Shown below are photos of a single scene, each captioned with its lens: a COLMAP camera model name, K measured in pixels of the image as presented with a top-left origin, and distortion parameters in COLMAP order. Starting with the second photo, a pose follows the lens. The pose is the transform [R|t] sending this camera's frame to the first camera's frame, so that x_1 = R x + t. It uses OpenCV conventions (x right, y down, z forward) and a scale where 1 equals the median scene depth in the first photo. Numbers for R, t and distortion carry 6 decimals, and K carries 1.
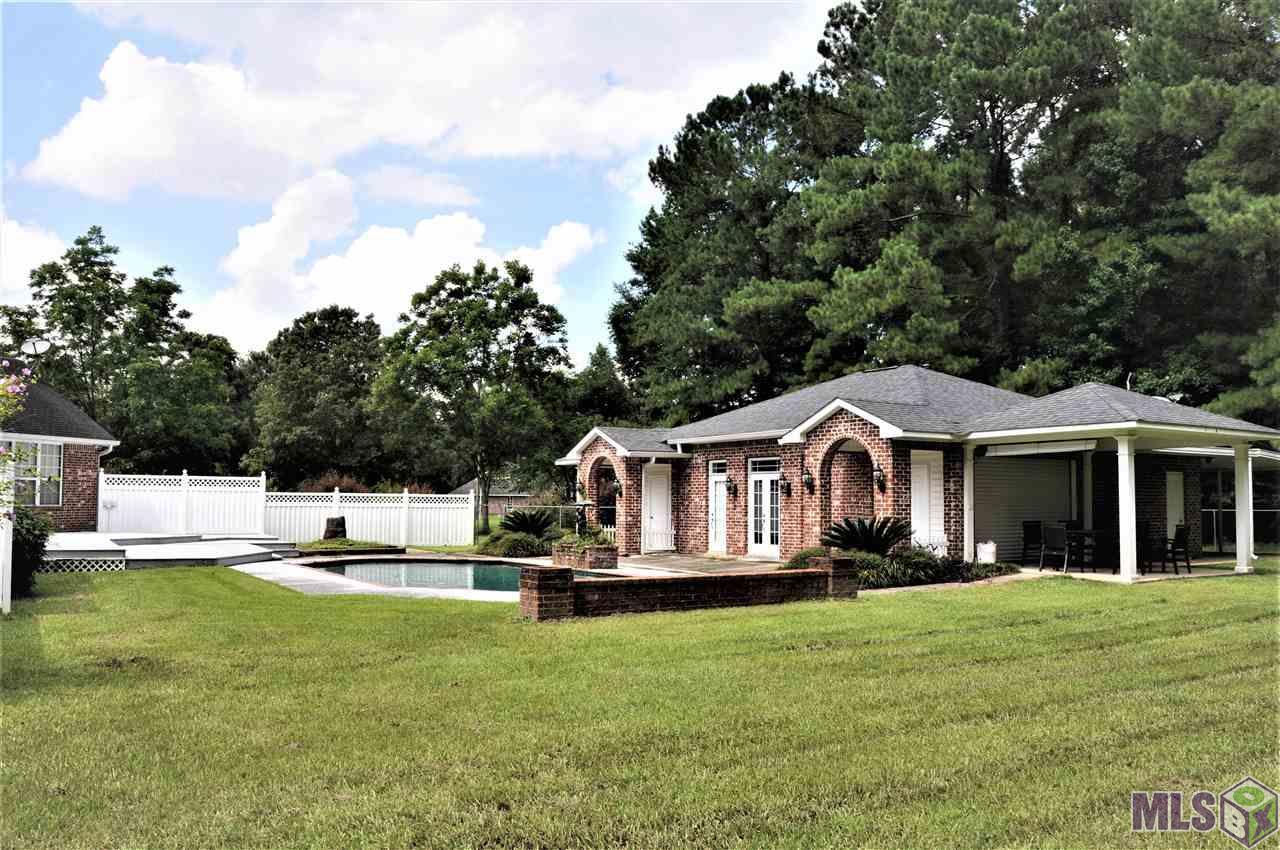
lens RADIAL K [[1021.1, 0, 640.0], [0, 1021.1, 425.0], [0, 0, 1]] dist [-0.163226, 0.162229]
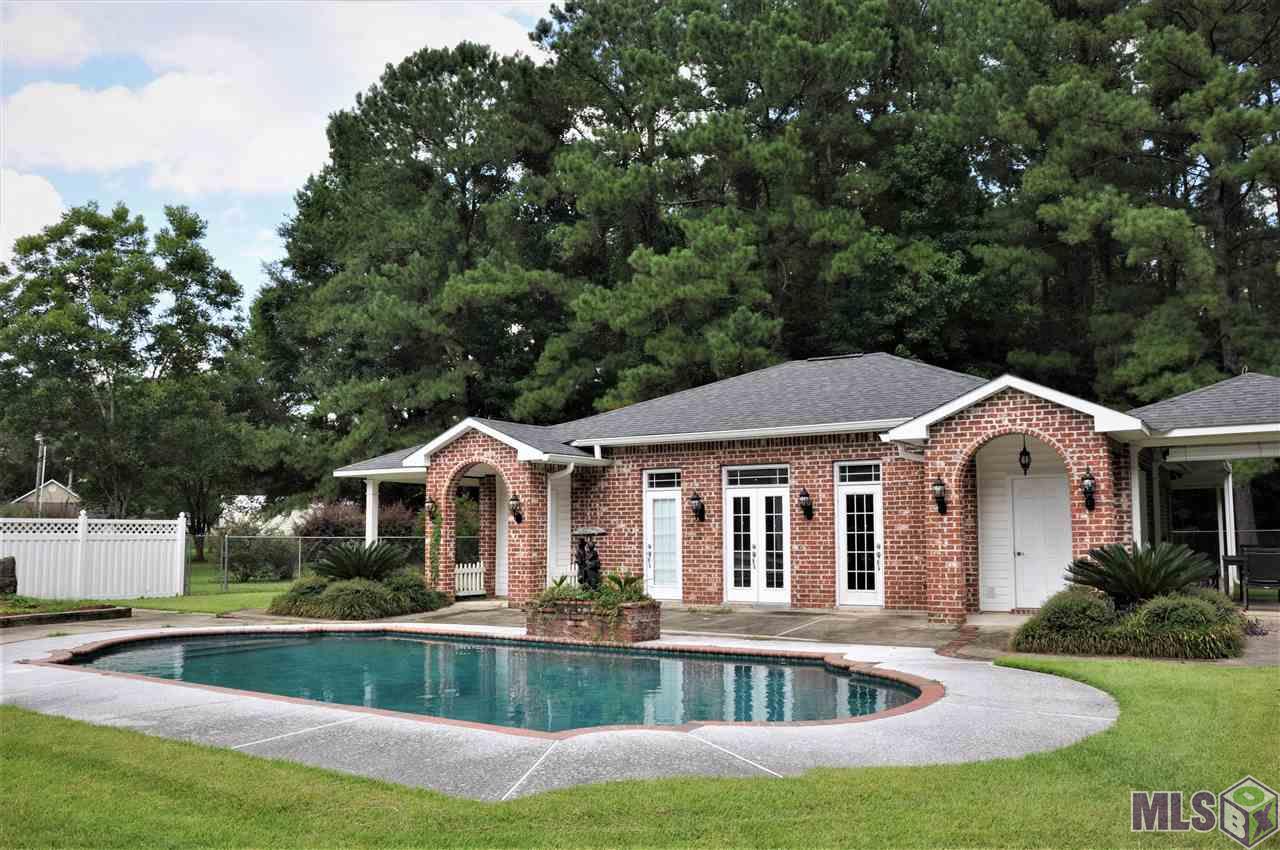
lens RADIAL K [[1021.1, 0, 640.0], [0, 1021.1, 425.0], [0, 0, 1]] dist [-0.163226, 0.162229]
pose [[0.897863, 0.035086, 0.438874, -0.223173], [-0.023115, 0.999201, -0.032591, 0.024516], [-0.439667, 0.019118, 0.897957, 0.334951]]
